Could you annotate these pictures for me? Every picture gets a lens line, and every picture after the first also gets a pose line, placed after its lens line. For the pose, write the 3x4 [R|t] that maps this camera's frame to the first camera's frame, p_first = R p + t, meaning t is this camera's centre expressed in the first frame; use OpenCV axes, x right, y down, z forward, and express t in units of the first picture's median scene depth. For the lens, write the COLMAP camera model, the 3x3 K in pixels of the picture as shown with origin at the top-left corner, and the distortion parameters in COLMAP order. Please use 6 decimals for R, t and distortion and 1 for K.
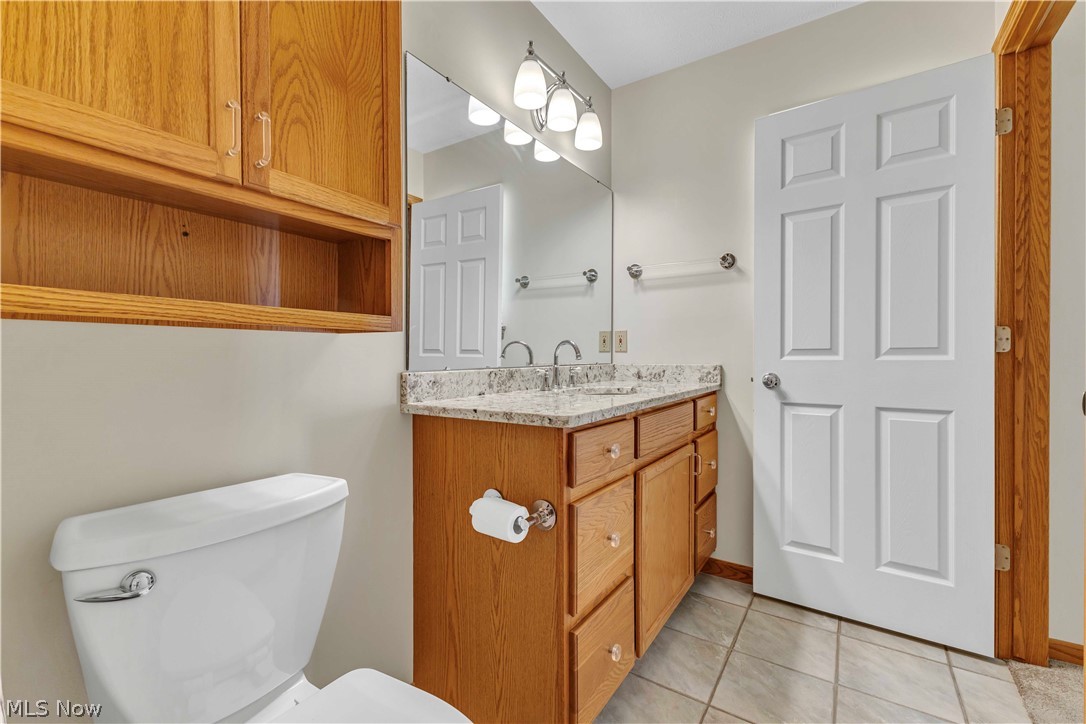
lens RADIAL K [[469.5, 0, 542.6], [0, 469.5, 358.9], [0, 0, 1]] dist [0.002876, 0.000070]
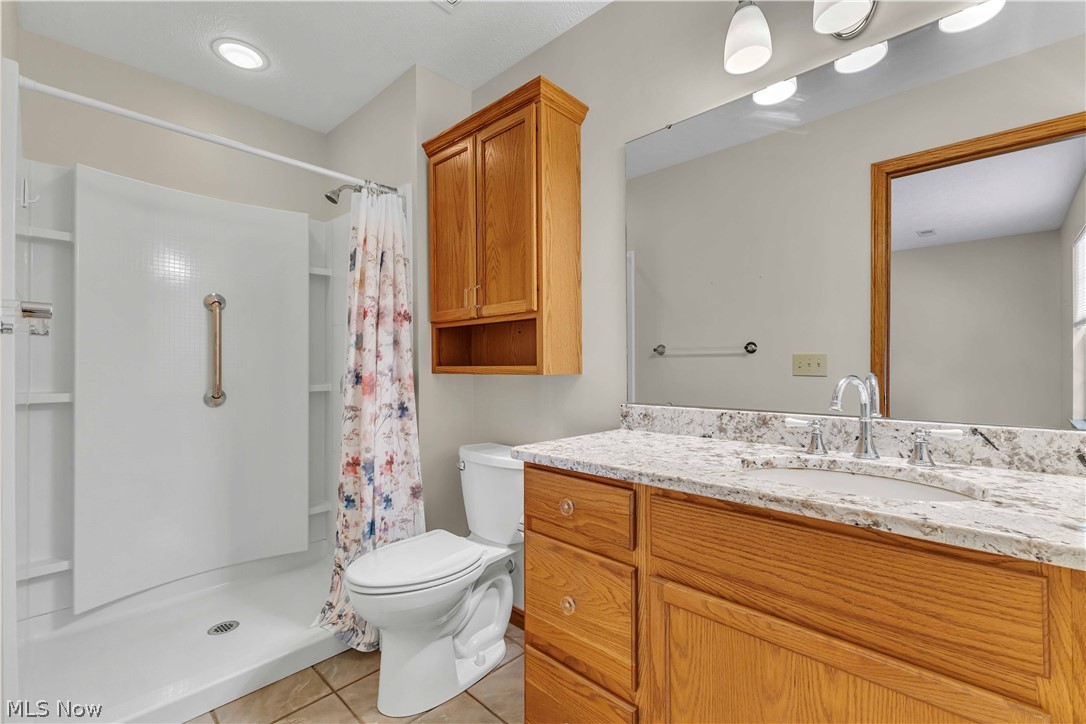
lens RADIAL K [[469.5, 0, 542.7], [0, 469.5, 363.3], [0, 0, 1]] dist [0.002876, 0.000070]
pose [[-0.173964, -0.005642, -0.984736, 0.894911], [-0.004631, 0.999977, -0.004911, -0.065633], [0.984741, 0.003706, -0.173986, 0.934272]]
